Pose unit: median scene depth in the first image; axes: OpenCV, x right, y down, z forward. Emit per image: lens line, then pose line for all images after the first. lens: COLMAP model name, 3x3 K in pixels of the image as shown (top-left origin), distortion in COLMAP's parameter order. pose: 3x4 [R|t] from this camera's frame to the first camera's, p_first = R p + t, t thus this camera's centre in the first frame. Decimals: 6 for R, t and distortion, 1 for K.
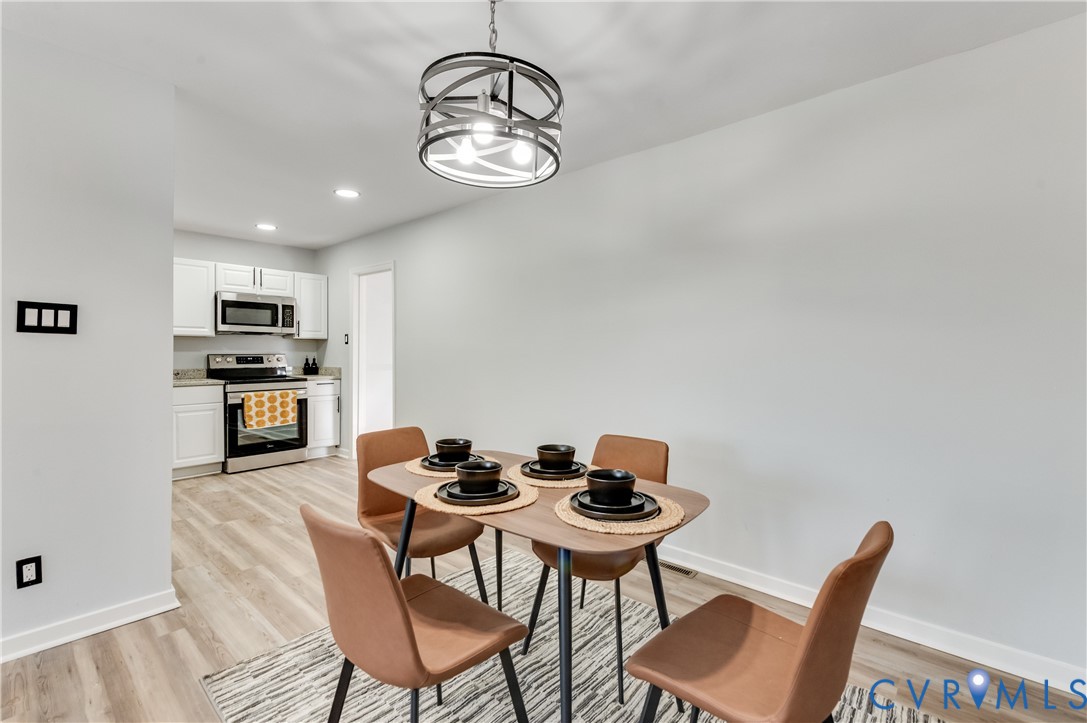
lens RADIAL K [[489.5, 0, 532.4], [0, 489.5, 356.7], [0, 0, 1]] dist [0.009308, -0.000794]
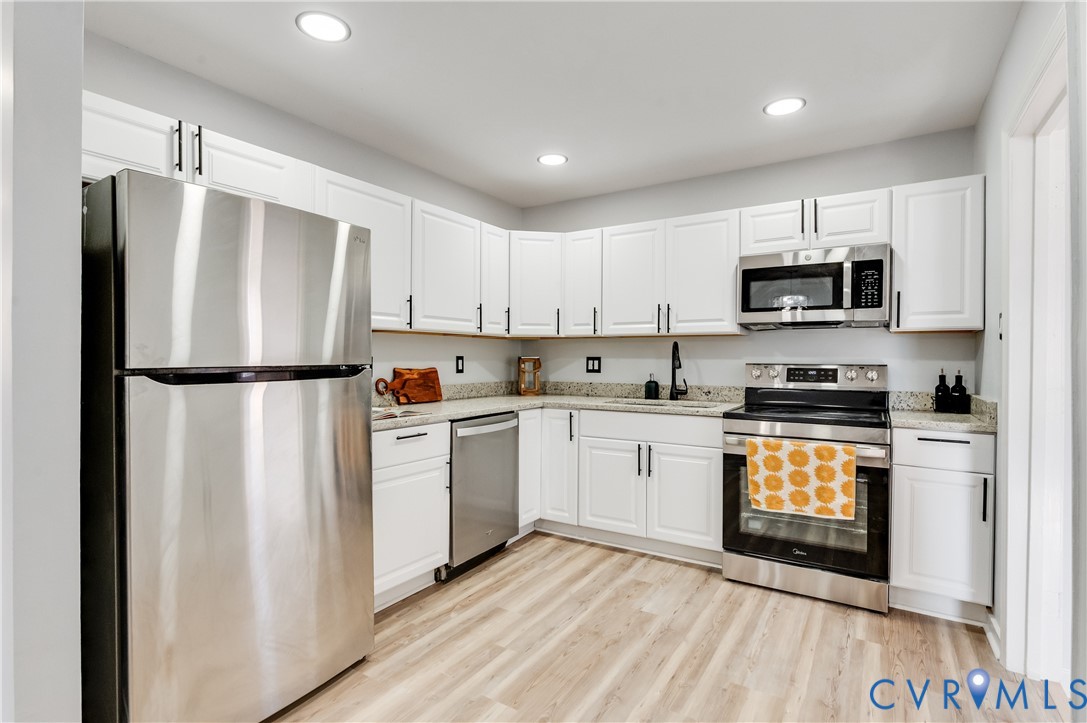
lens RADIAL K [[516.6, 0, 550.4], [0, 516.6, 360.5], [0, 0, 1]] dist [-0.017575, 0.000648]
pose [[0.173300, 0.000909, -0.984869, -0.074967], [-0.011322, 0.999935, -0.001069, -0.005967], [0.984804, 0.011336, 0.173299, 0.682972]]
